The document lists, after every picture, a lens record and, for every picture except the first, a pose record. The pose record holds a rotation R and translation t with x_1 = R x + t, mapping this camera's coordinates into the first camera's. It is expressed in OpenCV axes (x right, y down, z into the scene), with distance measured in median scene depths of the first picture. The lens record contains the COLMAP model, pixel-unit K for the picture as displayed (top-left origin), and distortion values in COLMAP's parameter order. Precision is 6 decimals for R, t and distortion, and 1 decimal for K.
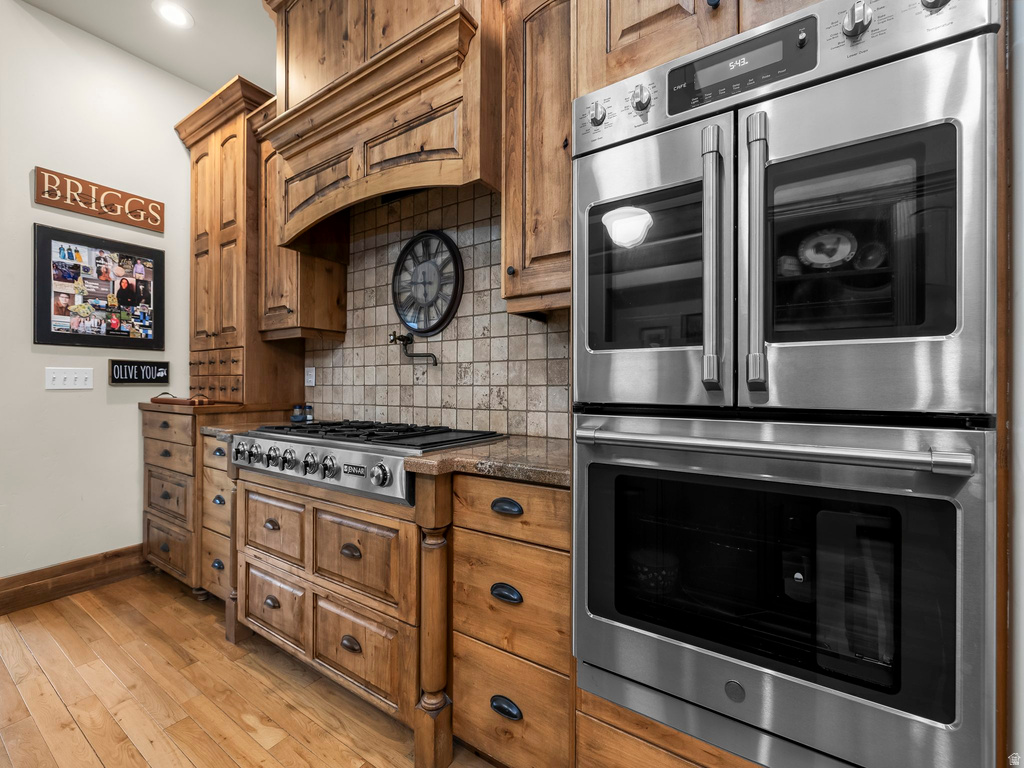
lens RADIAL K [[432.9, 0, 511.4], [0, 432.9, 386.7], [0, 0, 1]] dist [0.001565, -0.000632]
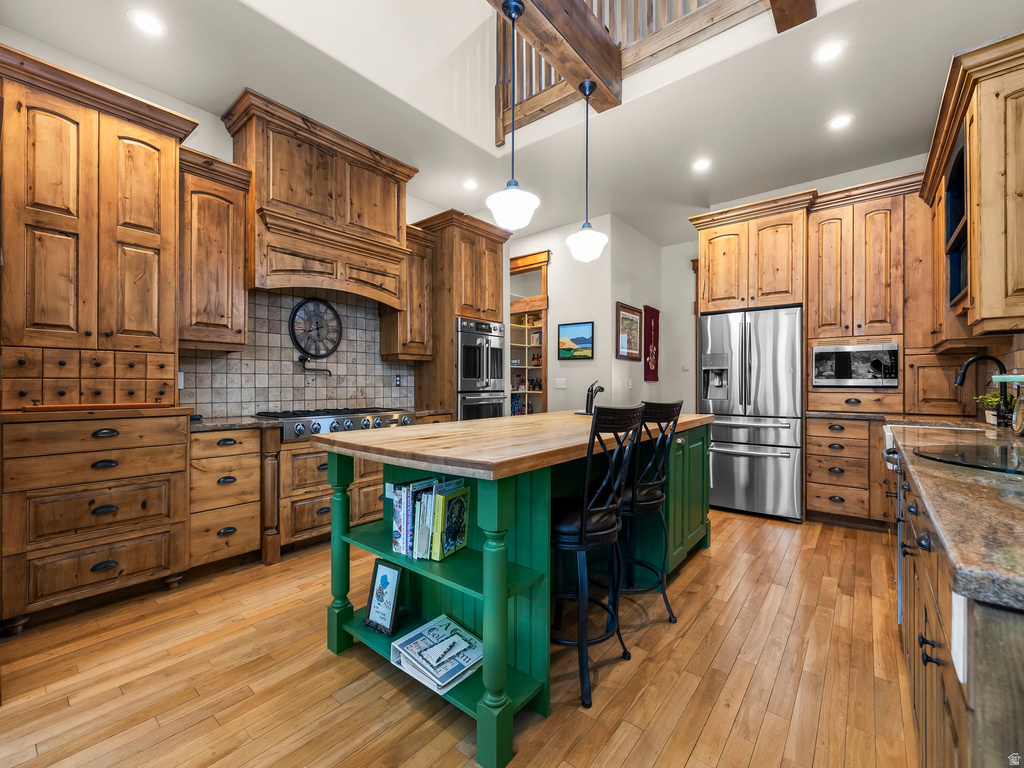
lens RADIAL K [[432.9, 0, 505.3], [0, 432.9, 382.6], [0, 0, 1]] dist [0.001565, -0.000632]
pose [[0.111386, -0.000140, 0.993777, -1.916698], [0.004621, 0.999989, -0.000377, -0.017859], [-0.993766, 0.004634, 0.111385, 0.059455]]
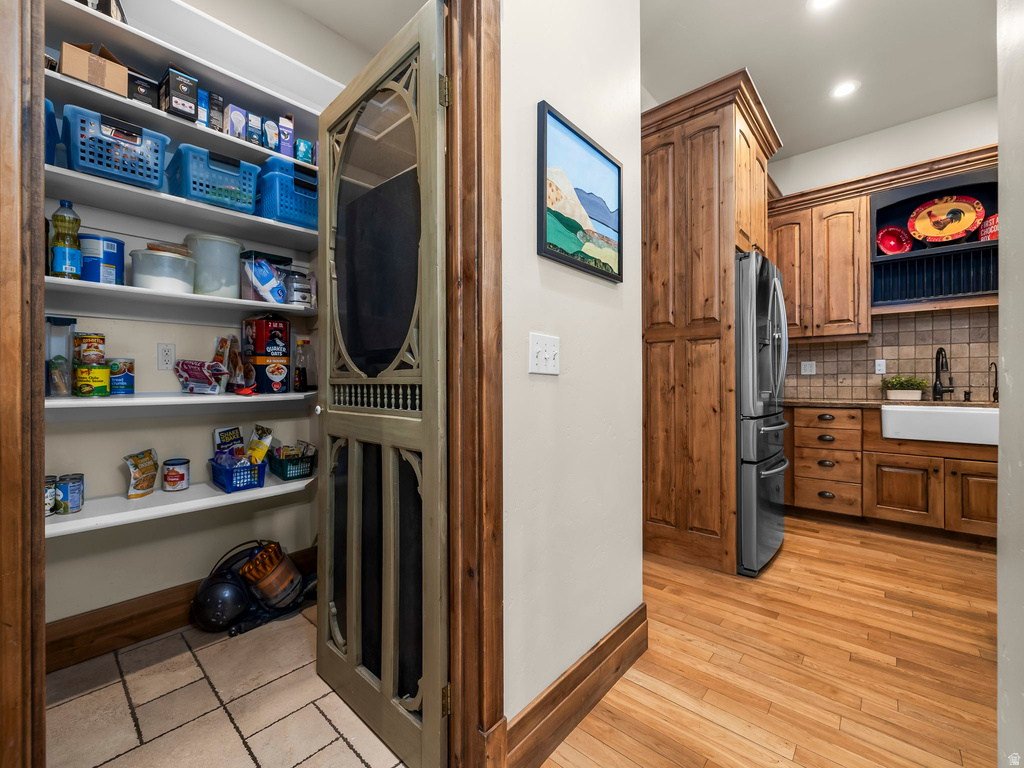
lens RADIAL K [[432.9, 0, 510.2], [0, 432.9, 380.6], [0, 0, 1]] dist [0.001565, -0.000632]
pose [[-0.988138, 0.000080, 0.153565, 0.697944], [0.000426, 0.999997, 0.002219, 0.027574], [-0.153565, 0.002258, -0.988136, 0.656709]]
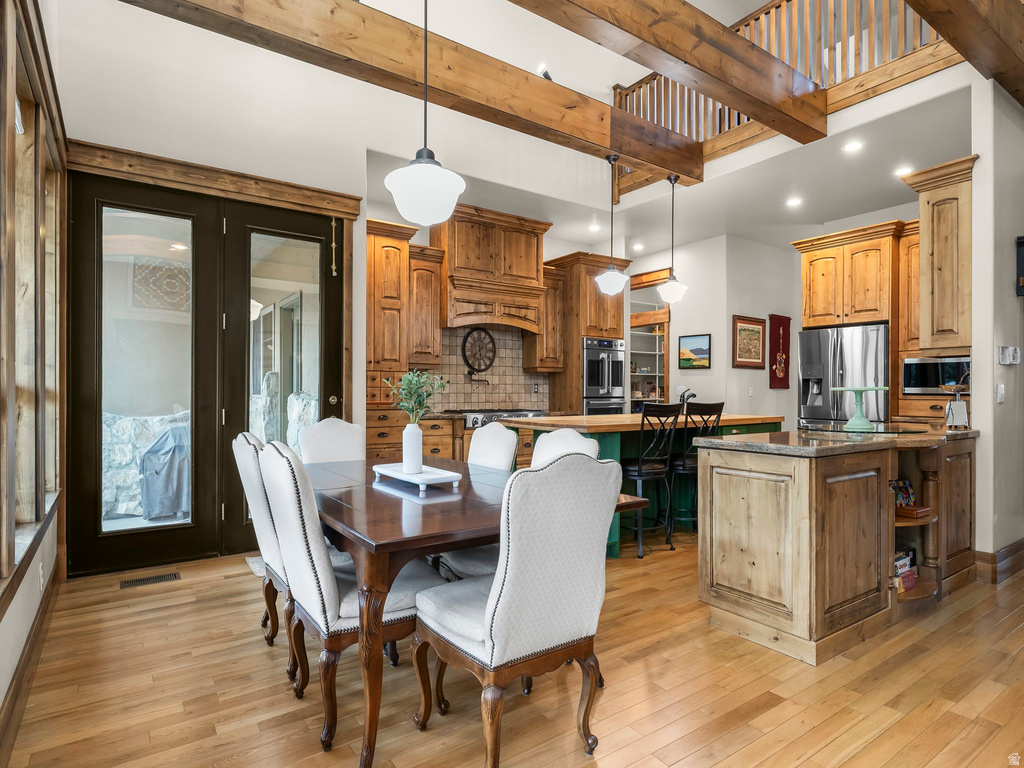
lens RADIAL K [[557.8, 0, 509.1], [0, 557.8, 388.8], [0, 0, 1]] dist [0.006078, 0.000186]
pose [[0.371217, 0.001089, 0.928545, -3.093547], [0.002217, 0.999995, -0.002059, -0.020440], [-0.928543, 0.002822, 0.371213, -0.294887]]
